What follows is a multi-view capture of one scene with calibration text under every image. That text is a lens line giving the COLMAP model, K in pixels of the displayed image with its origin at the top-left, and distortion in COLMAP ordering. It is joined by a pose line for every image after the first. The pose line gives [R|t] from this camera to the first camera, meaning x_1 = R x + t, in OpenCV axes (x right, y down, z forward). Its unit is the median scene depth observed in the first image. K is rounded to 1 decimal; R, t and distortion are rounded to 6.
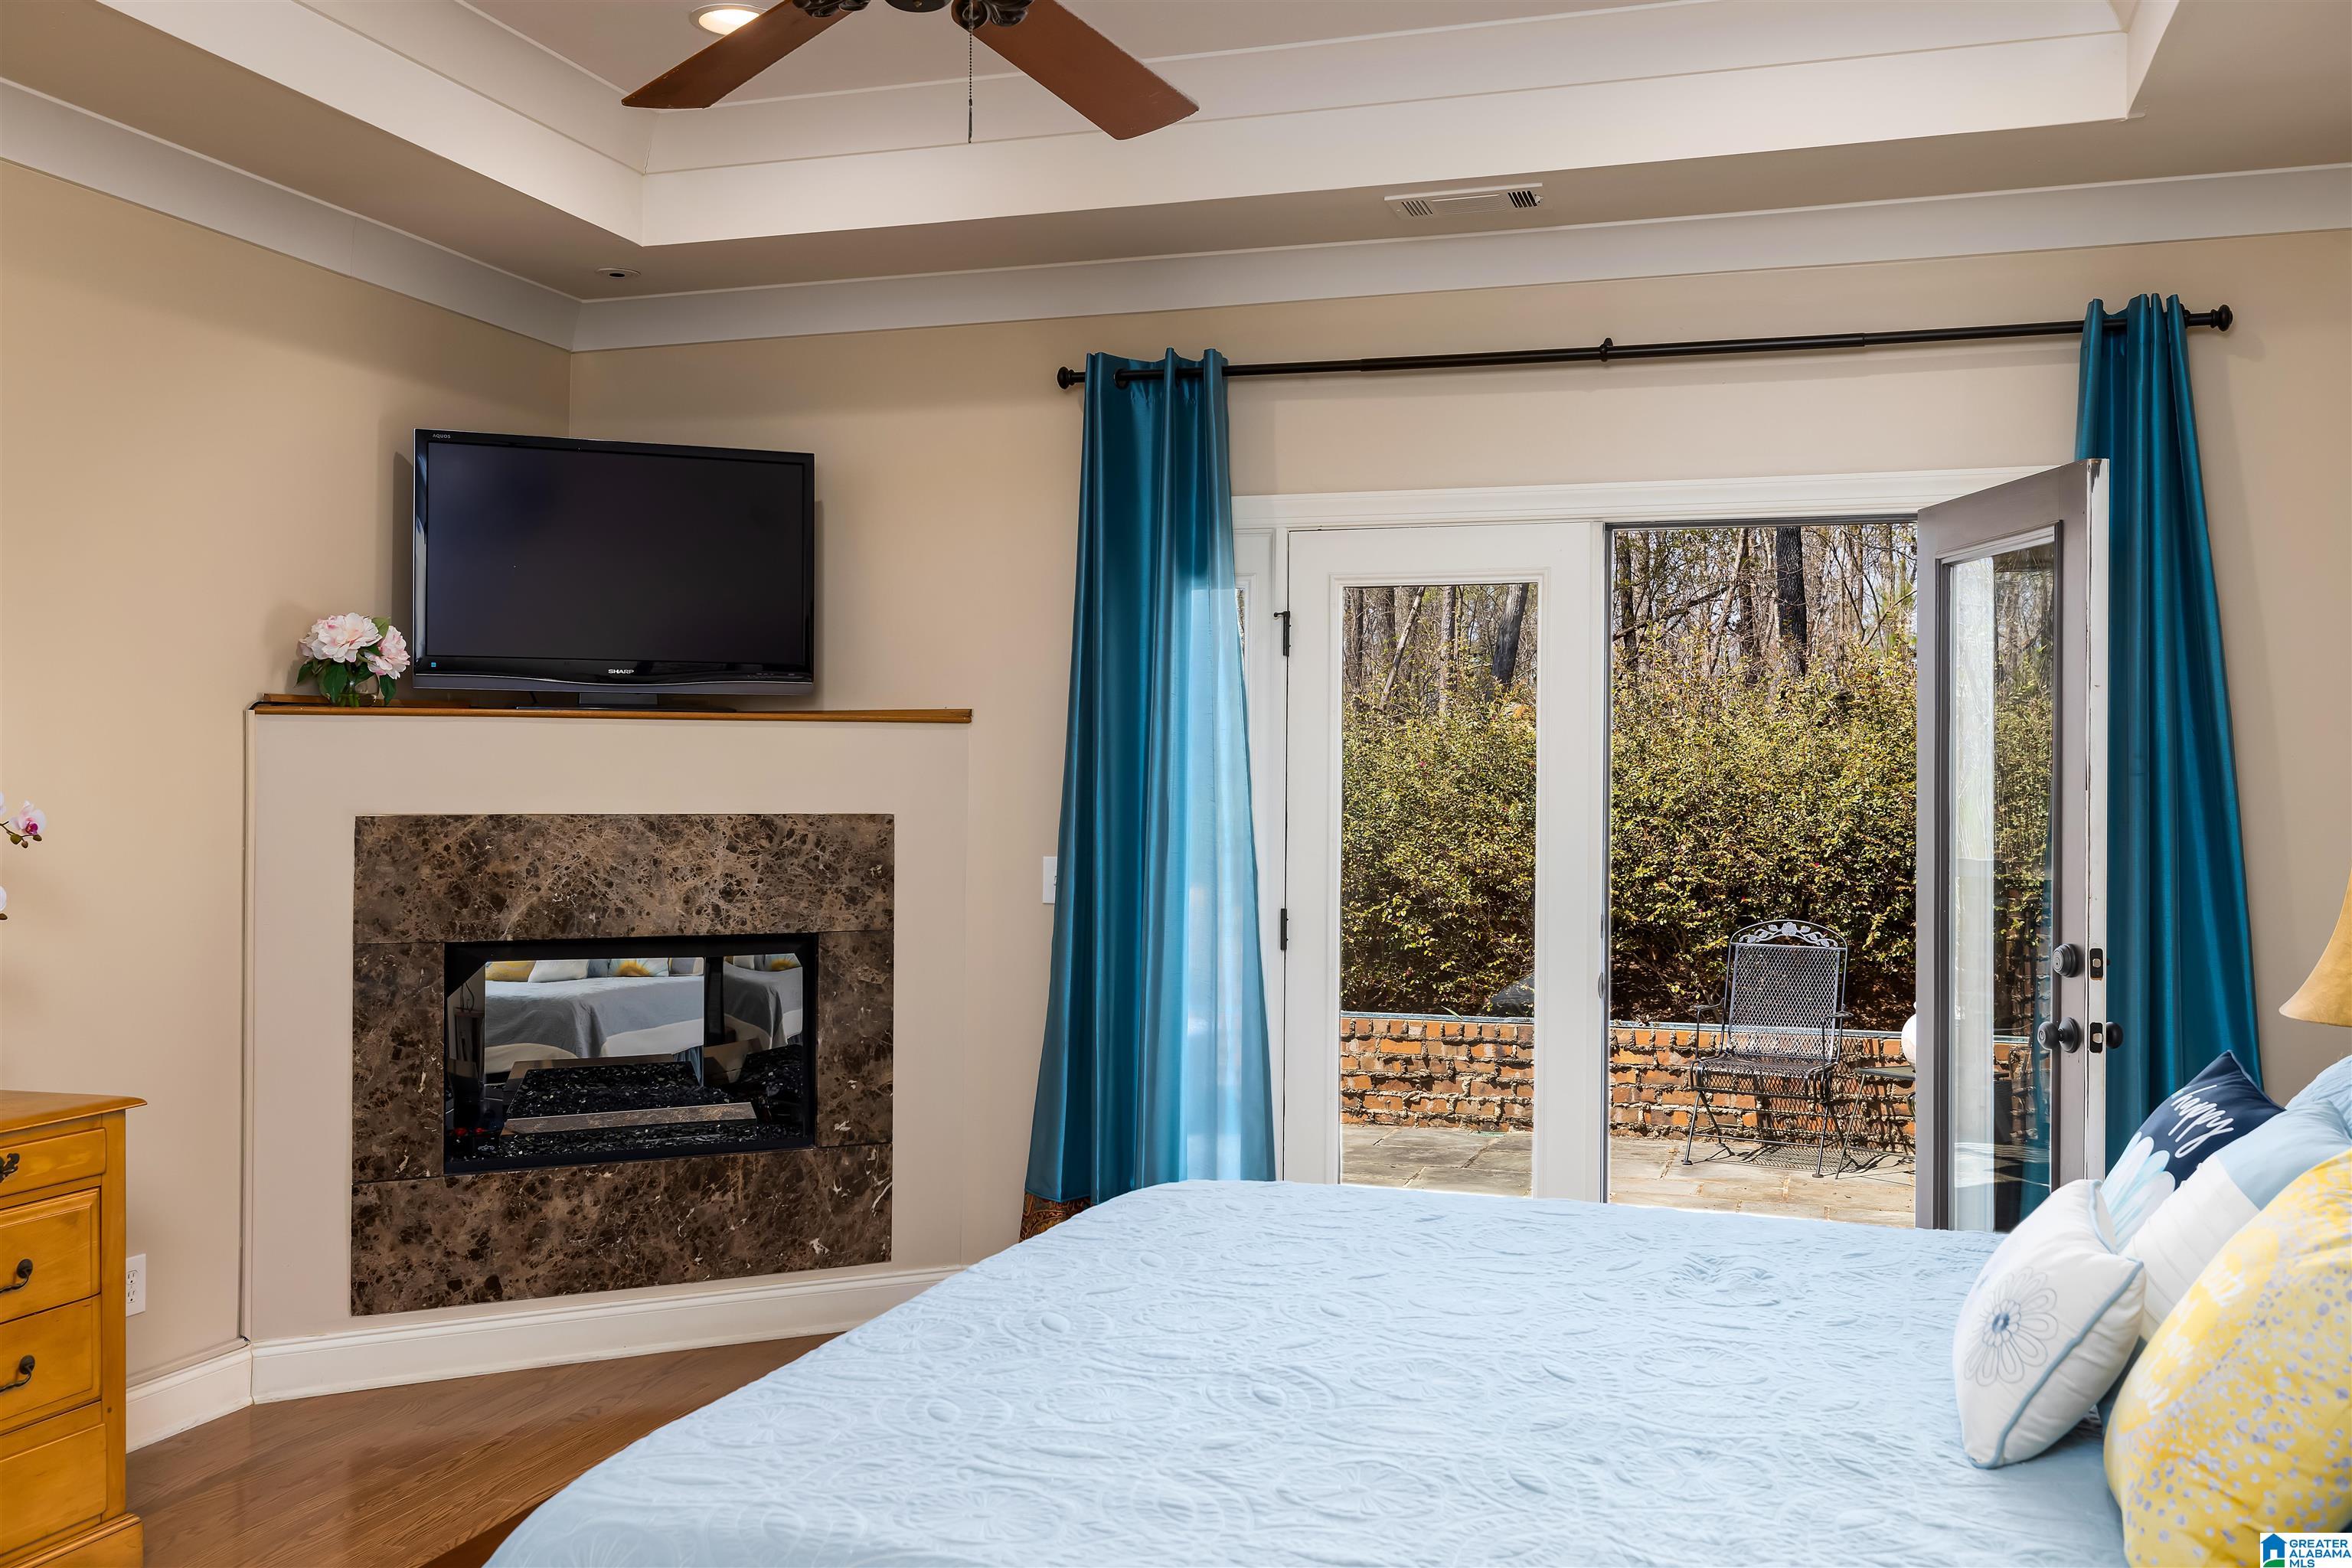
lens RADIAL K [[2286.8, 0, 1169.8], [0, 2286.8, 785.5], [0, 0, 1]] dist [-0.019122, 0.000000]
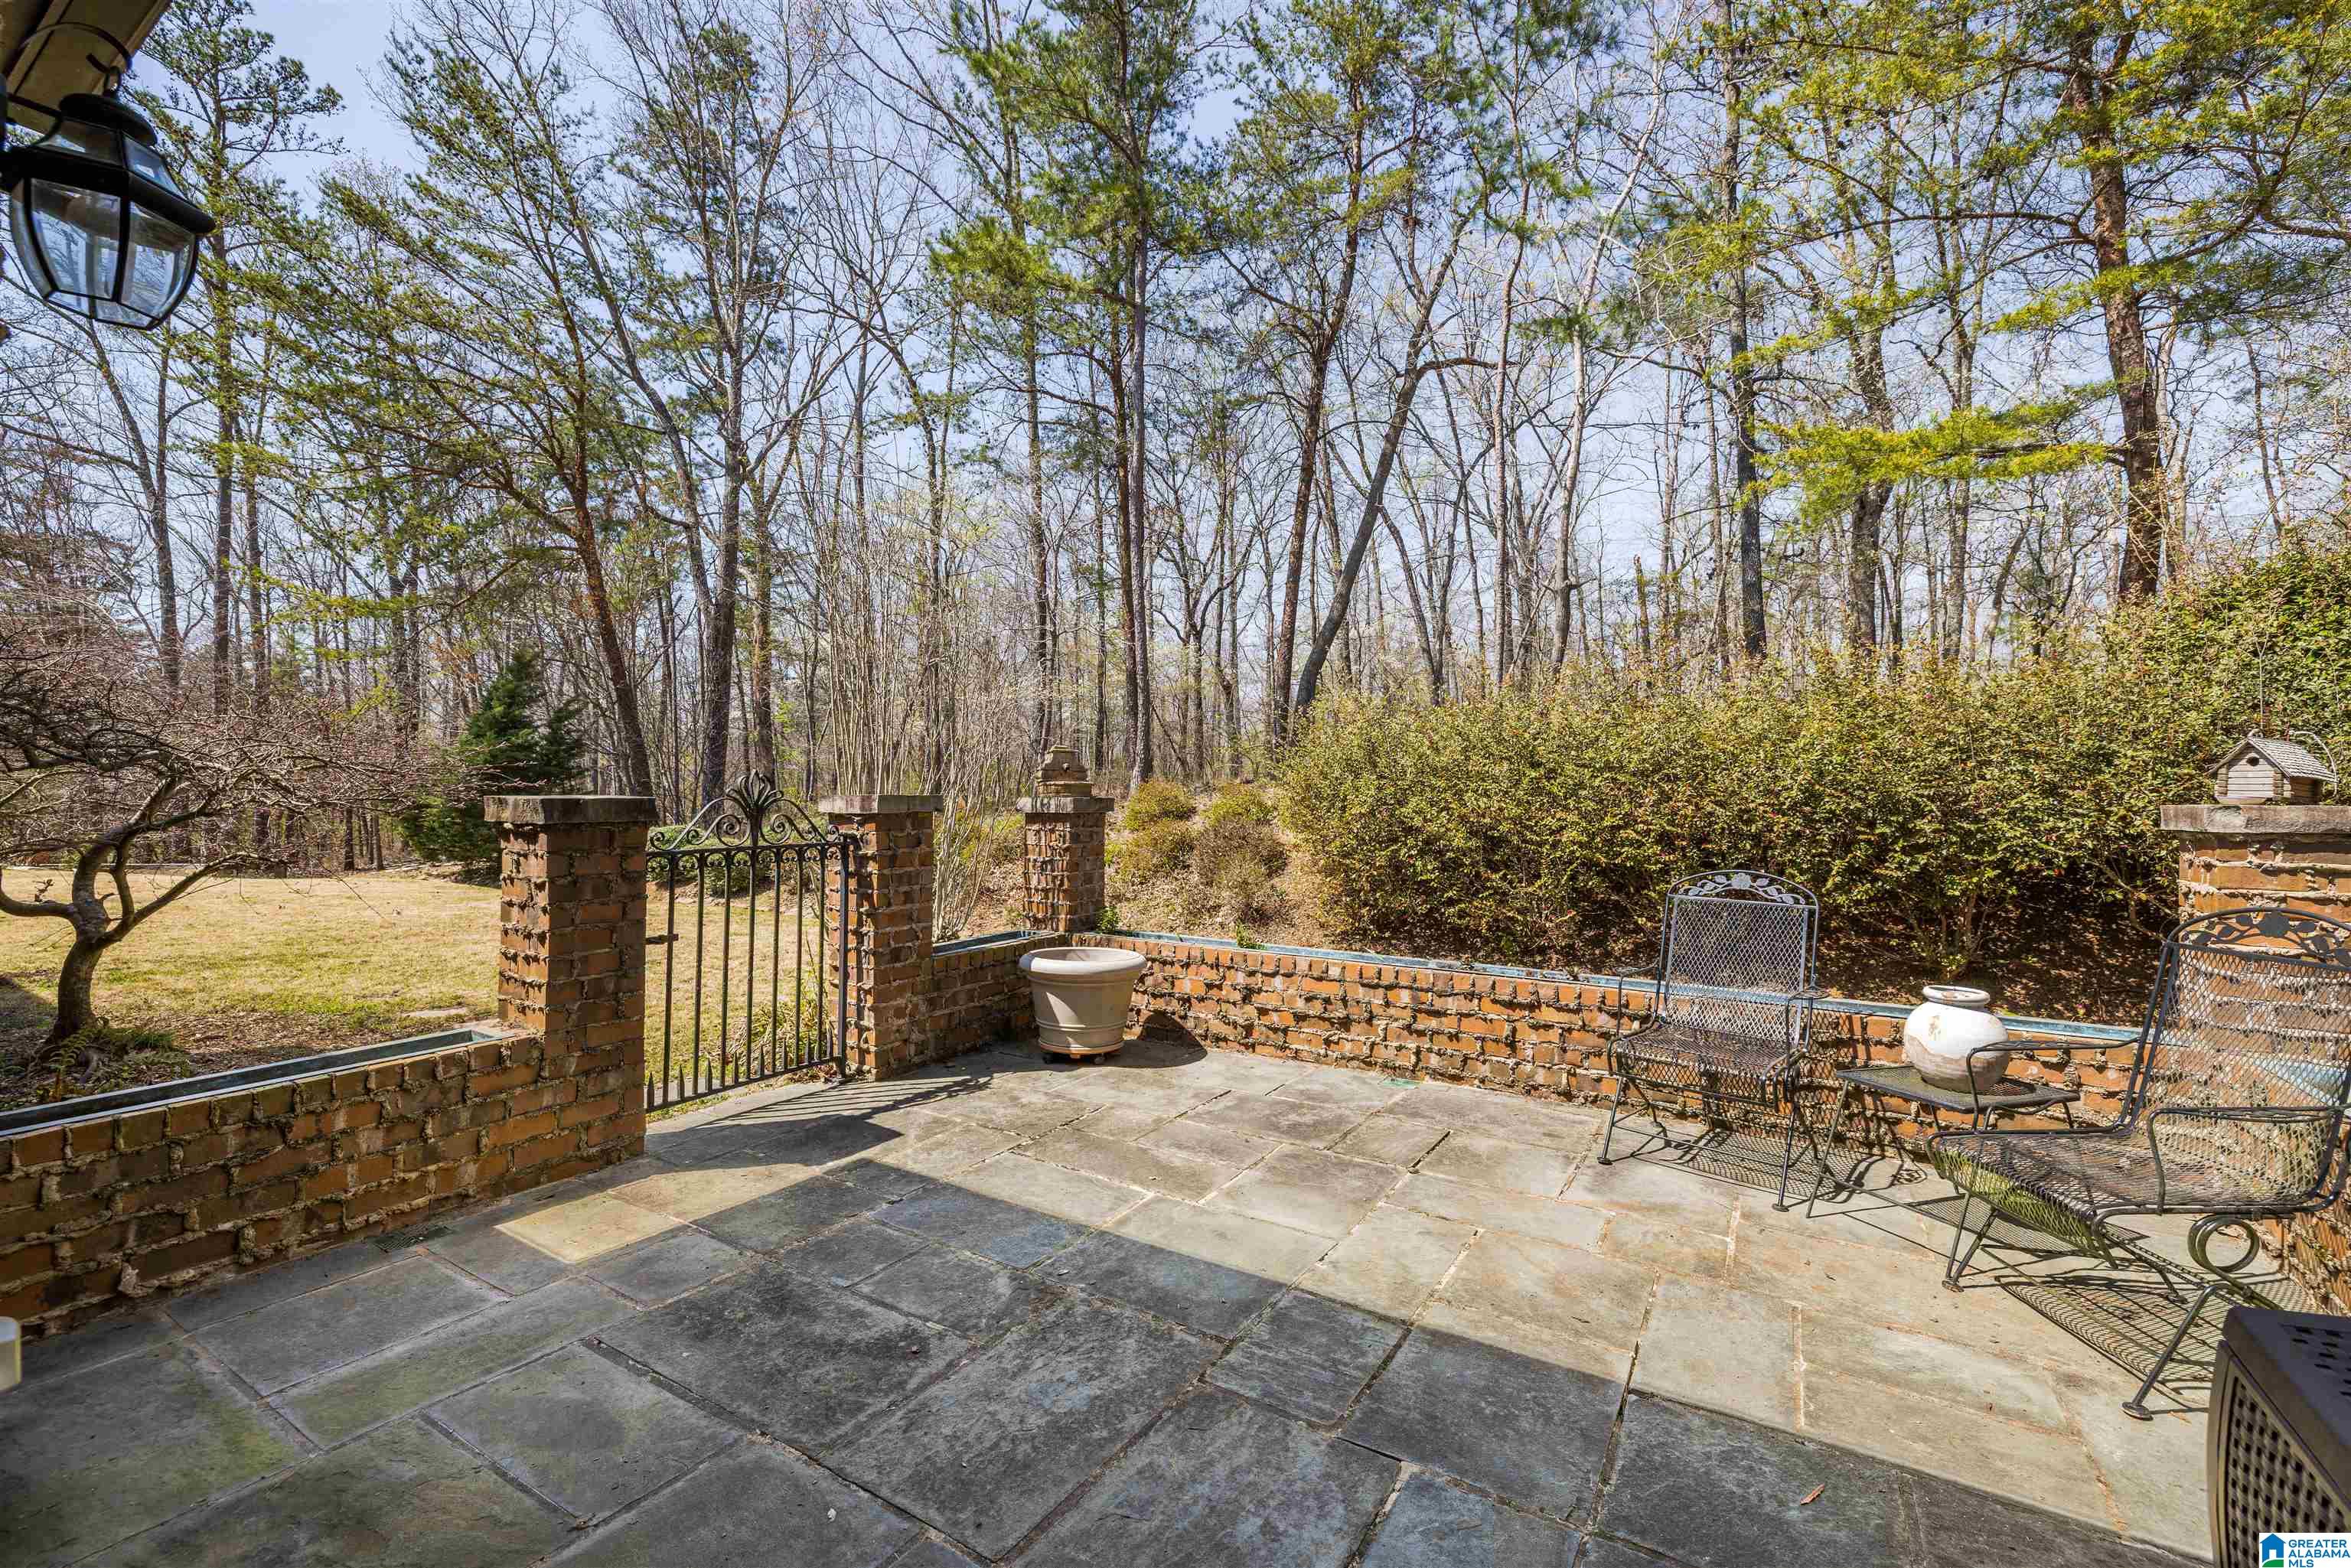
lens RADIAL K [[1028.7, 0, 1163.8], [0, 1028.7, 775.4], [0, 0, 1]] dist [-0.004839, -0.000418]
pose [[0.966258, -0.004161, -0.257543, 0.134536], [0.001092, 0.999927, -0.012060, 0.022776], [0.257575, 0.011372, 0.966191, 0.475701]]
